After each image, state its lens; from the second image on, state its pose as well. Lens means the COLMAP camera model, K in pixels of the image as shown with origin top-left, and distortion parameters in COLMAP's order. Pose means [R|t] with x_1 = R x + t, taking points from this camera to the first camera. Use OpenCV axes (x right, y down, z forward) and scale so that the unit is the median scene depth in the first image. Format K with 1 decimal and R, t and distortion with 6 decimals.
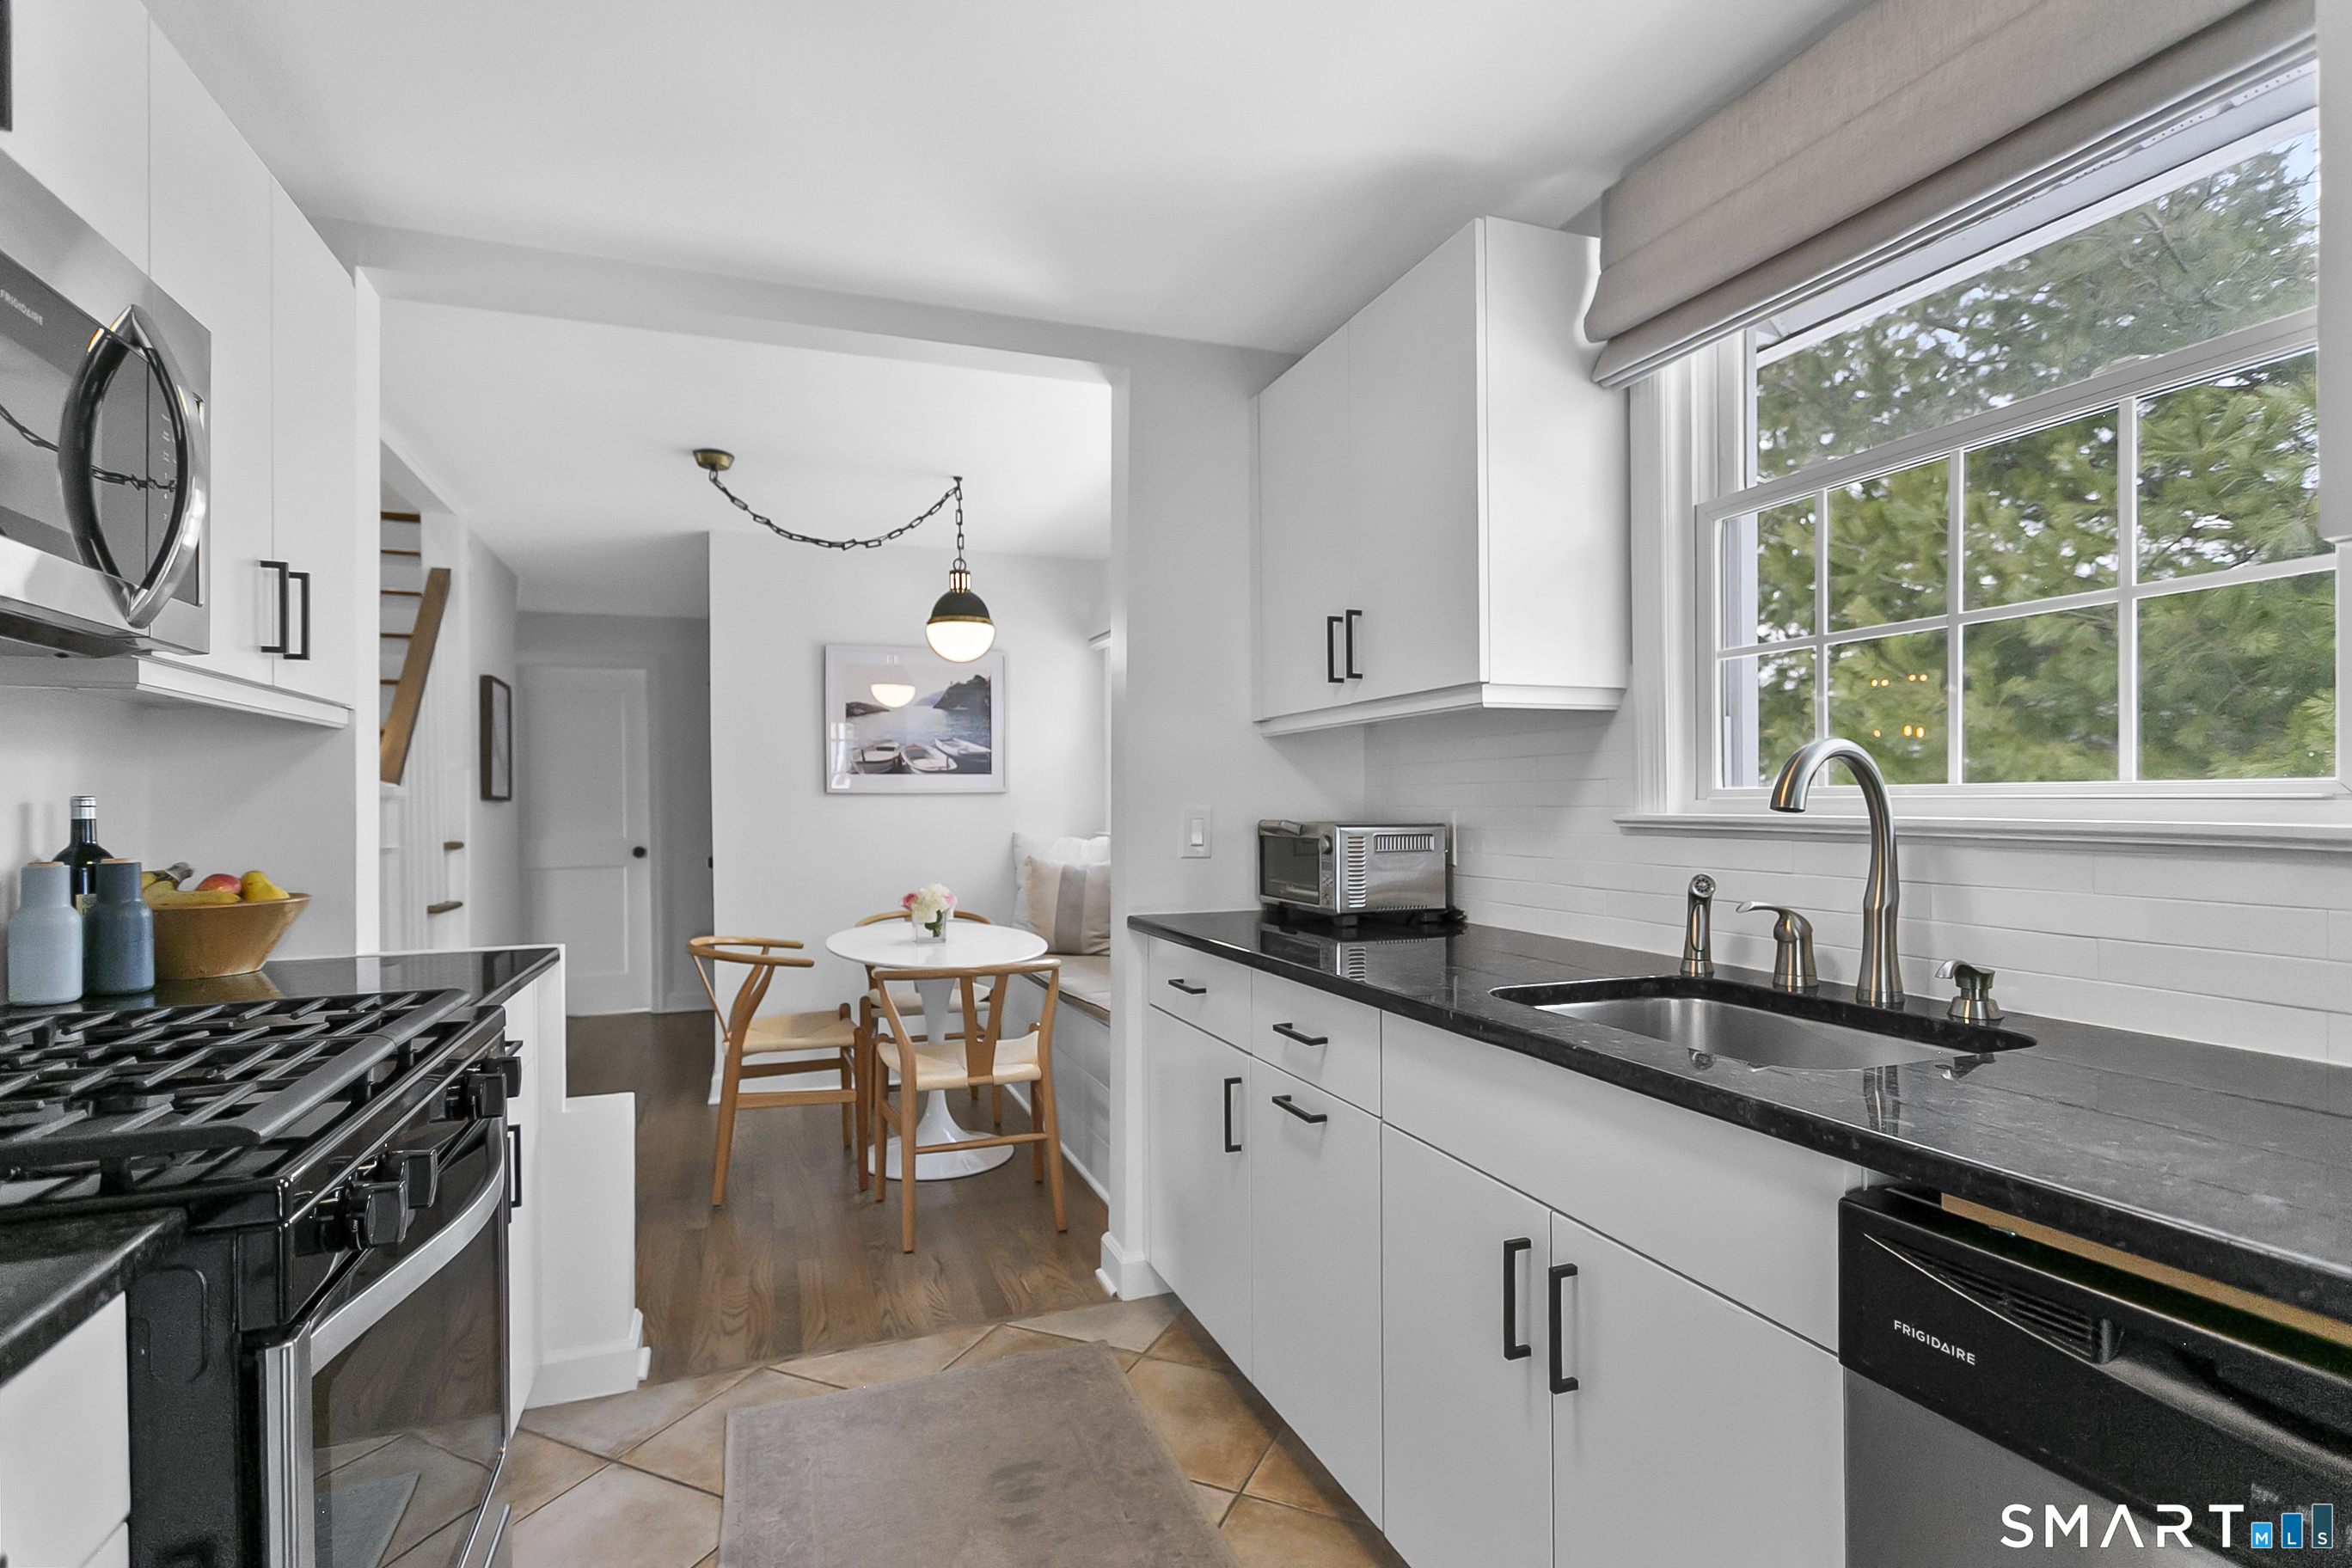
lens RADIAL K [[1091.1, 0, 1164.0], [0, 1091.1, 837.6], [0, 0, 1]] dist [-0.002397, -0.000084]
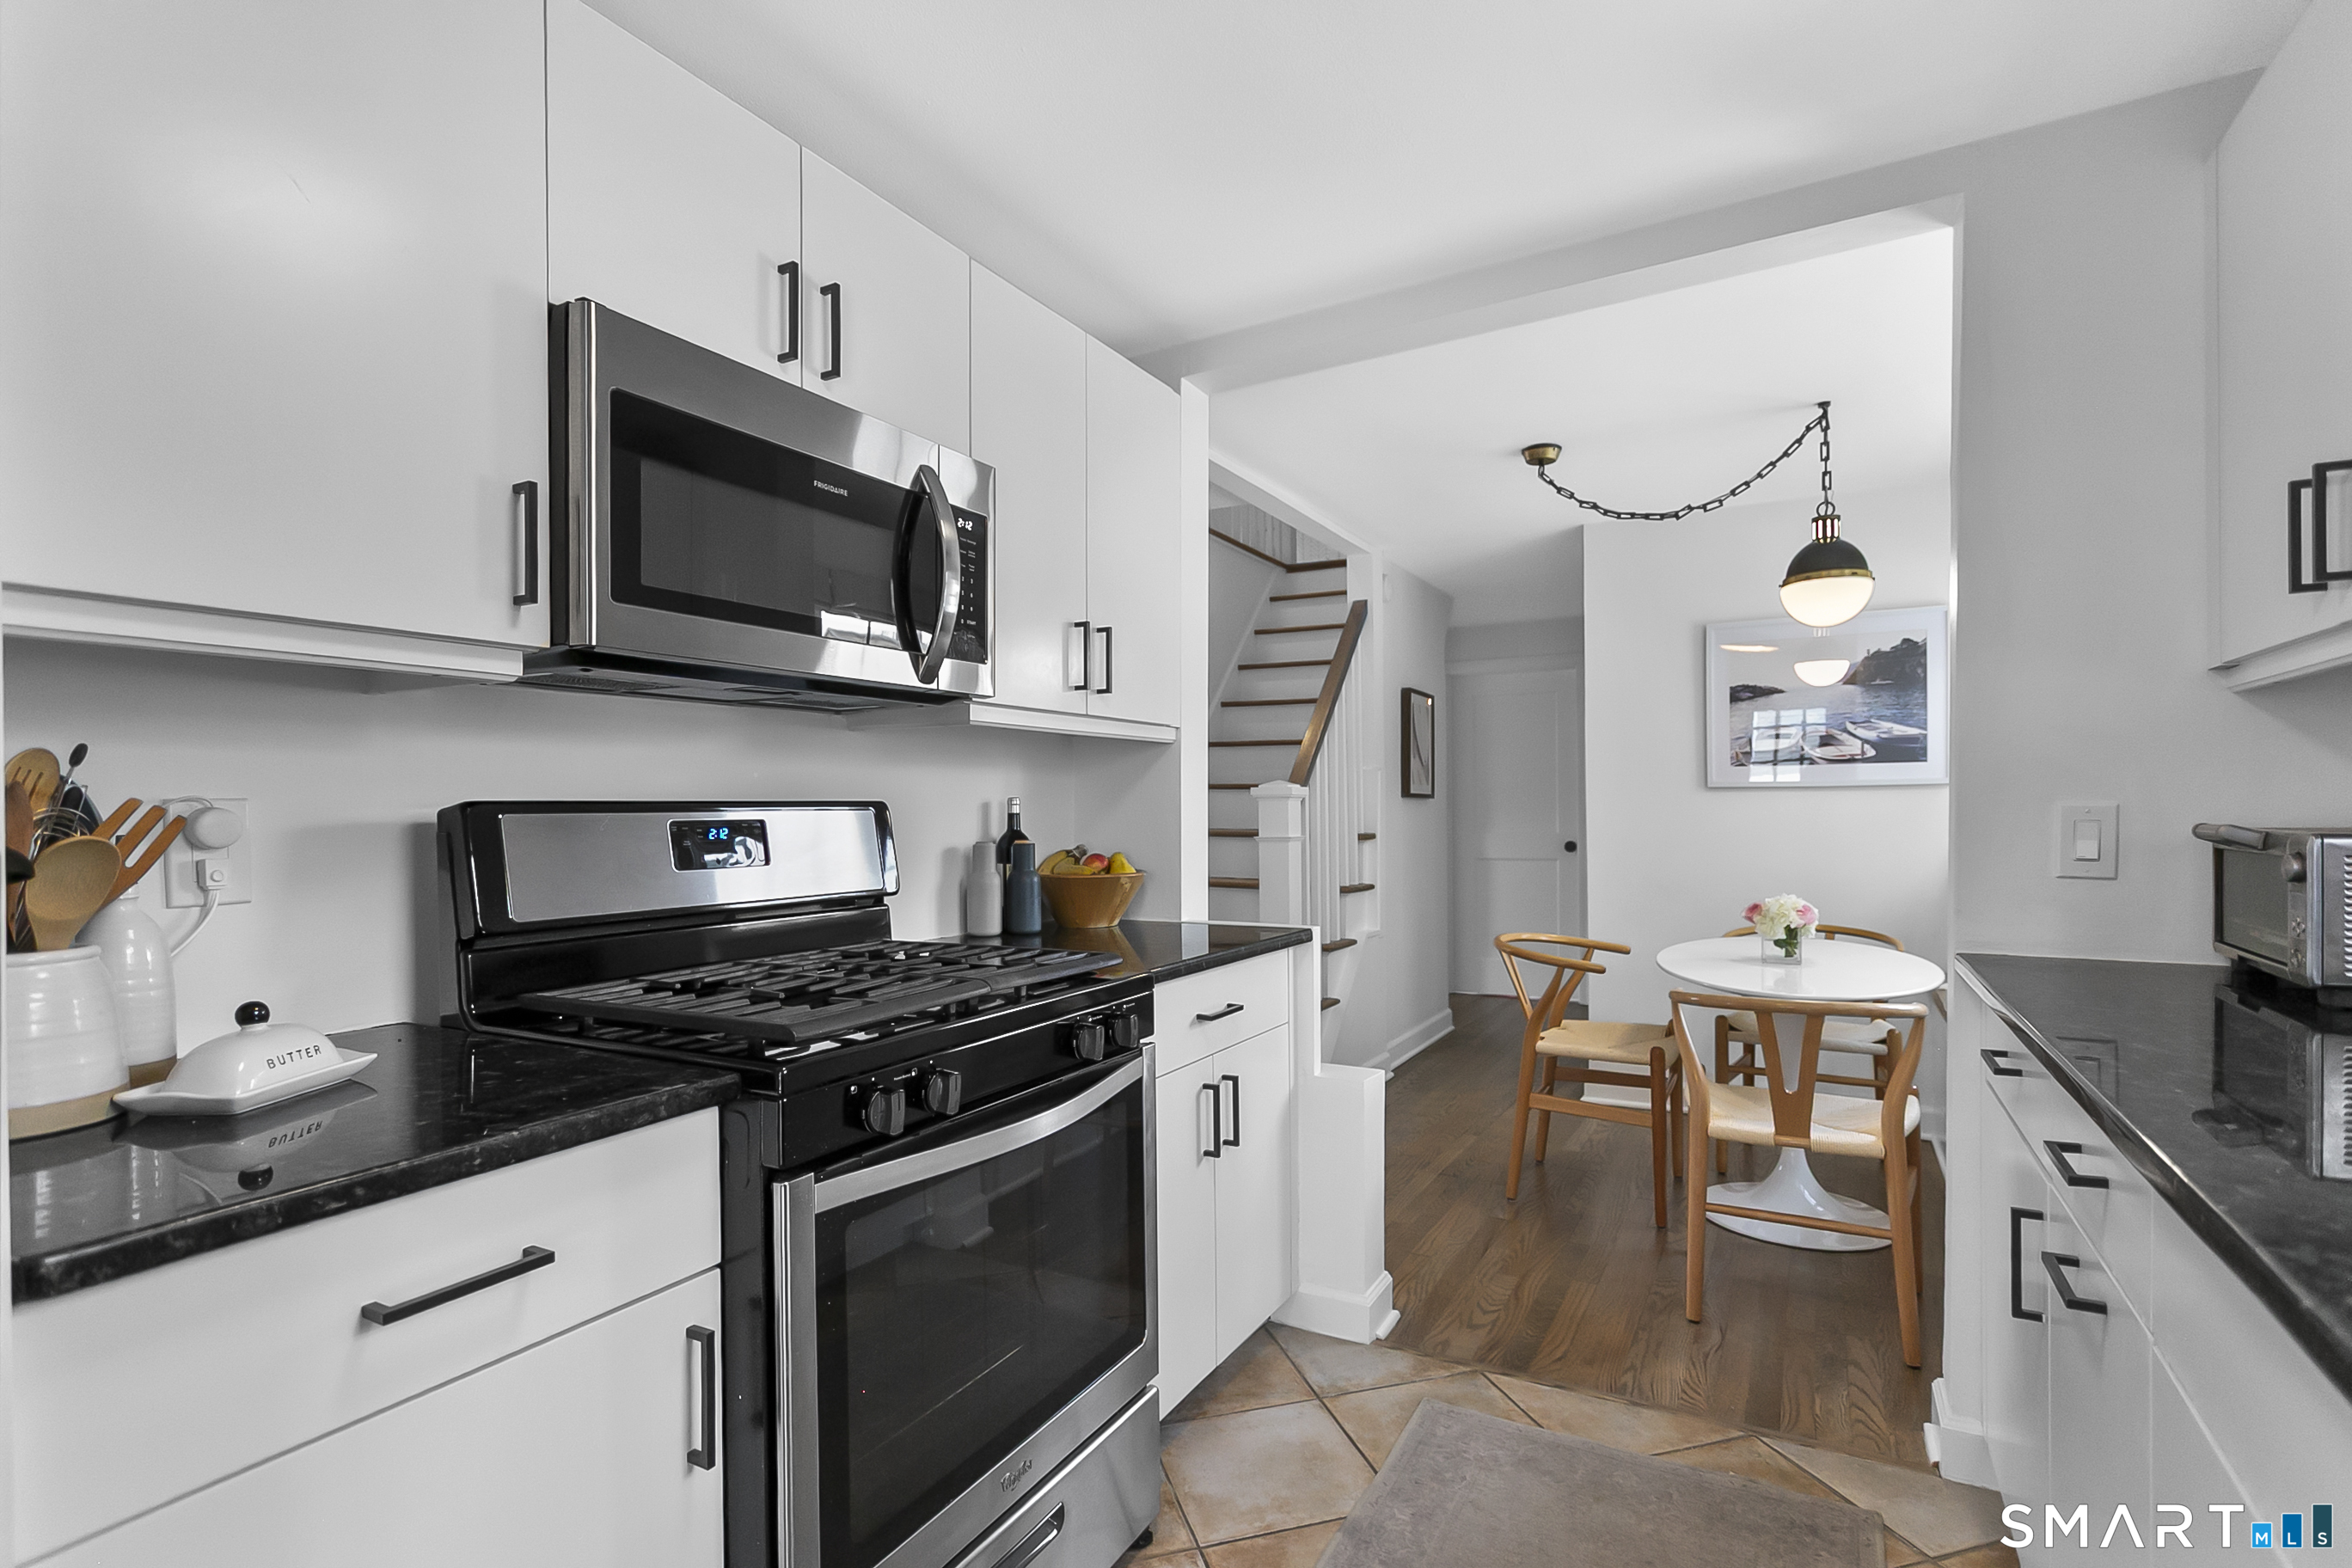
lens RADIAL K [[1091.1, 0, 1164.0], [0, 1091.1, 837.6], [0, 0, 1]] dist [-0.002397, -0.000084]
pose [[0.651288, 0.022425, -0.758499, 0.168029], [-0.019194, 0.999730, 0.013076, -0.004644], [0.758588, 0.006042, 0.651543, 0.123863]]
